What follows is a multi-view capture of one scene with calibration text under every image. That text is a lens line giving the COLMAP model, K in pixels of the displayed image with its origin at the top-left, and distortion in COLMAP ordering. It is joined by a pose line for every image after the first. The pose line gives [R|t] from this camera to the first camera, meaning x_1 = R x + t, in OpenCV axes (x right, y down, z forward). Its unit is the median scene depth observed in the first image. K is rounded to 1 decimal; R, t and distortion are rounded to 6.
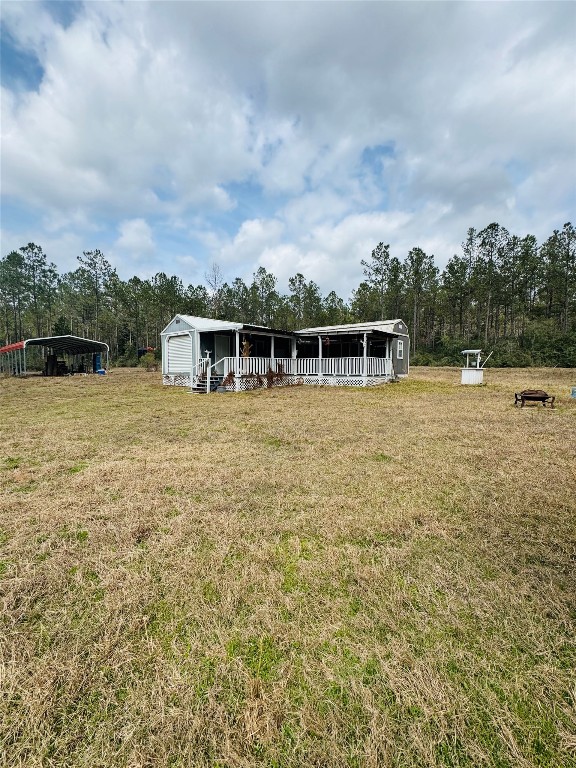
lens RADIAL K [[311.2, 0, 282.6], [0, 311.2, 382.6], [0, 0, 1]] dist [-0.004619, -0.000610]
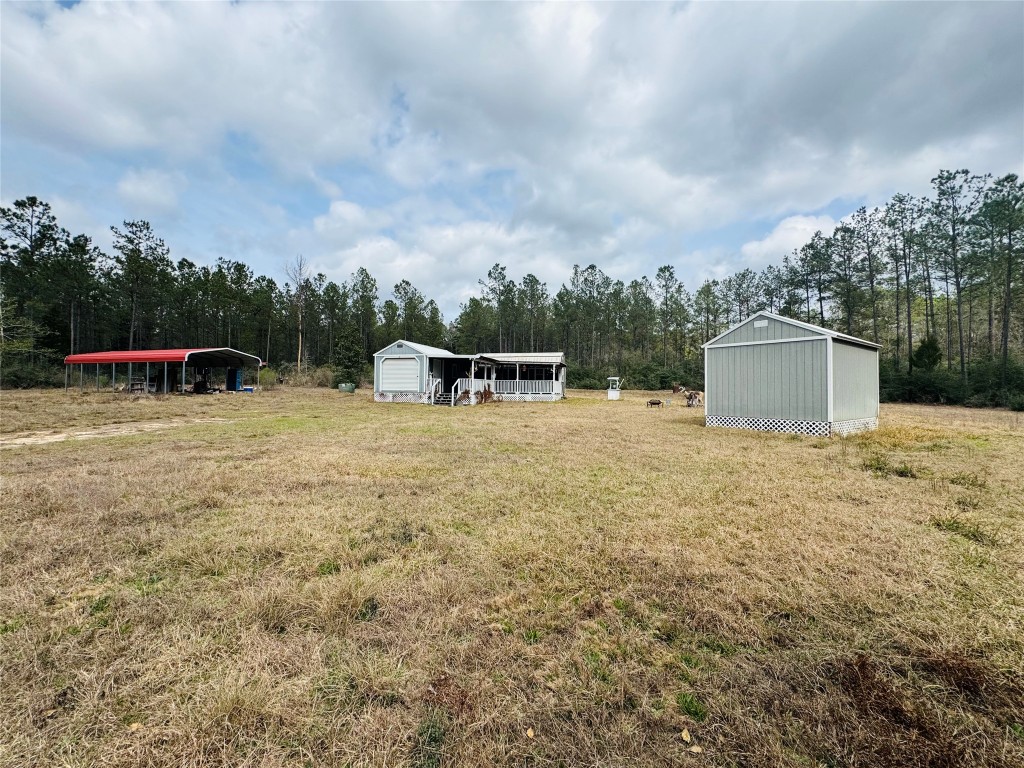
lens RADIAL K [[414.9, 0, 504.3], [0, 414.9, 385.1], [0, 0, 1]] dist [-0.004619, -0.000610]
pose [[0.905008, 0.015563, 0.425110, -0.275606], [0.008621, 0.998454, -0.054906, 0.015194], [-0.425308, 0.053355, 0.903475, -0.233227]]
